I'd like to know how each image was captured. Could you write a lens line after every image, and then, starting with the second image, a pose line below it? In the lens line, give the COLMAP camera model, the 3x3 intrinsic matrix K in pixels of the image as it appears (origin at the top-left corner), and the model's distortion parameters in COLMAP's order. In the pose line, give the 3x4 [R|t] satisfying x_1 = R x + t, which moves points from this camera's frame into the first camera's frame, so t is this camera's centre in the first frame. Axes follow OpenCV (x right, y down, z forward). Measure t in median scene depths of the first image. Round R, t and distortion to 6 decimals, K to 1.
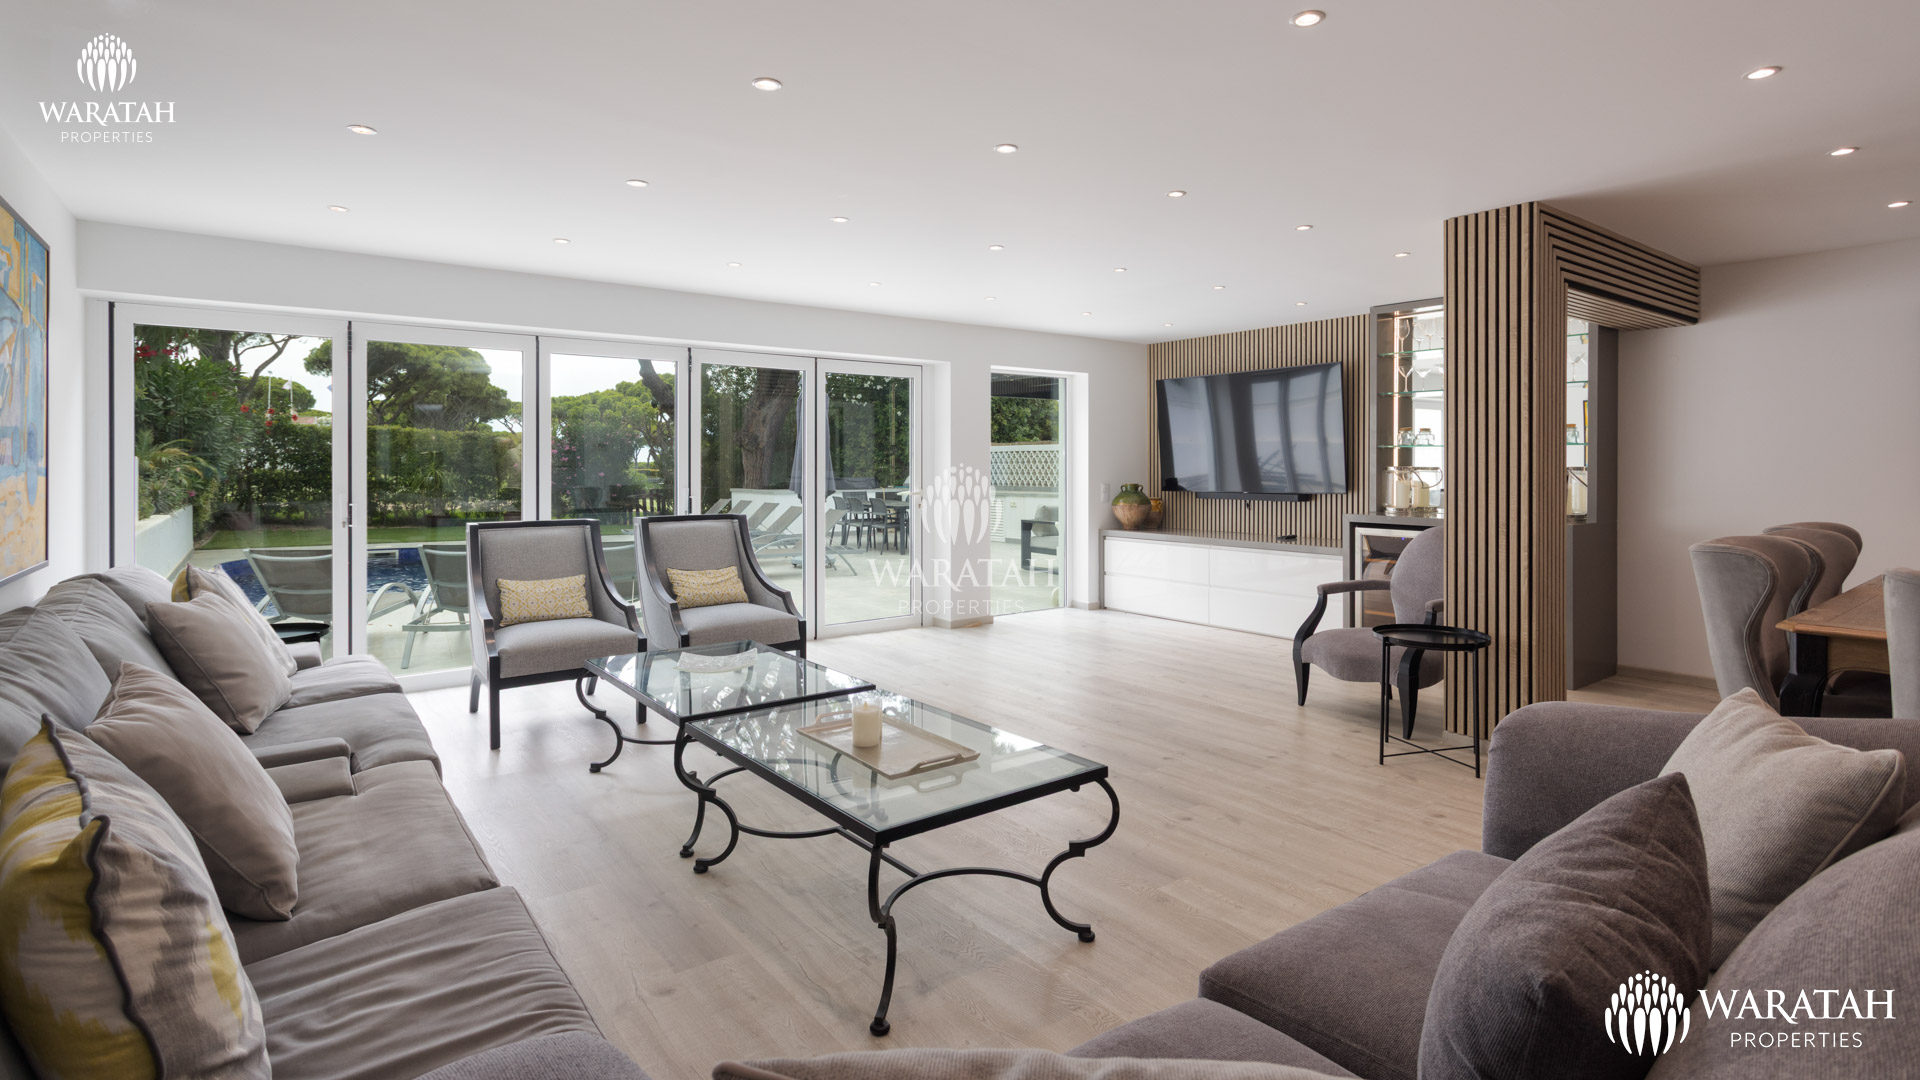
lens RADIAL K [[929.1, 0, 948.0], [0, 929.1, 426.9], [0, 0, 1]] dist [0.000645, 0.001103]
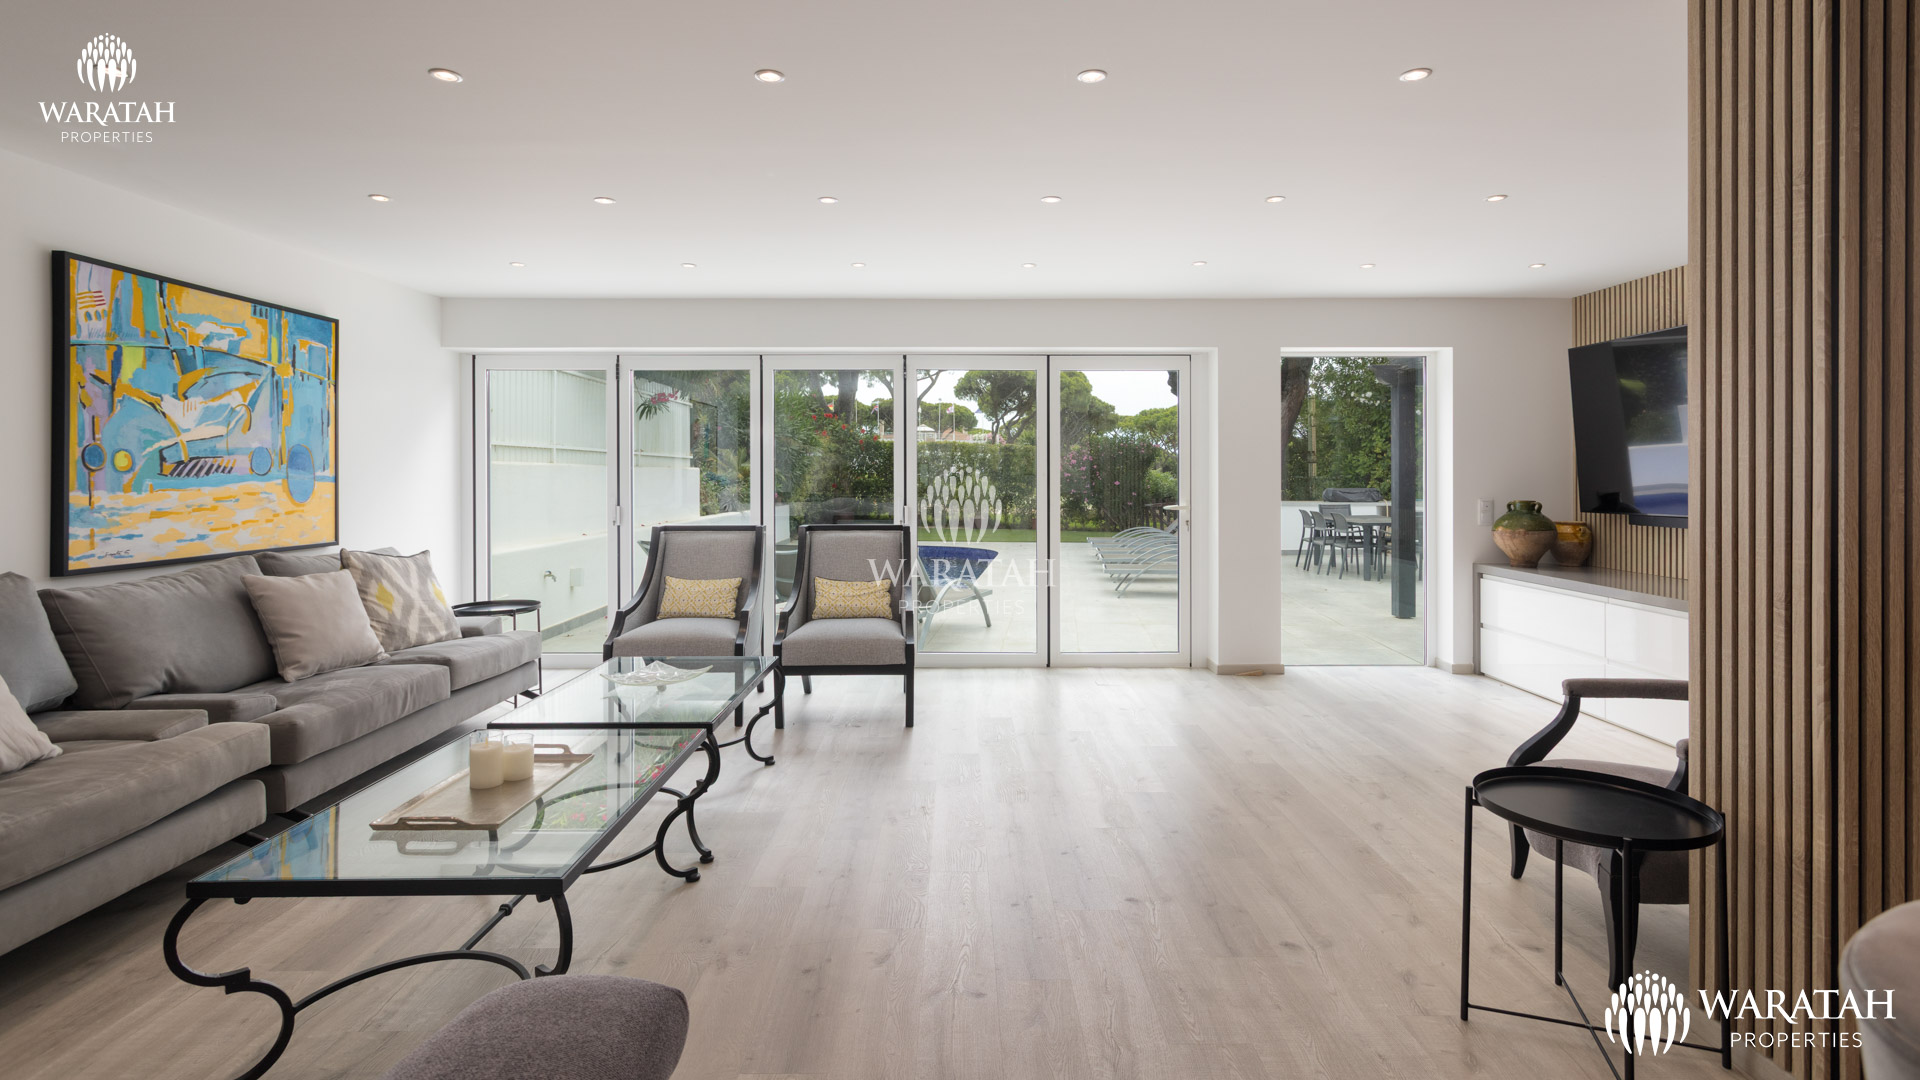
lens RADIAL K [[929.1, 0, 948.0], [0, 929.1, 426.9], [0, 0, 1]] dist [0.000645, 0.001103]
pose [[0.801125, -0.030370, -0.597726, 0.298756], [0.024471, 0.999539, -0.017987, 0.008603], [0.597996, -0.000217, 0.801499, 0.201407]]
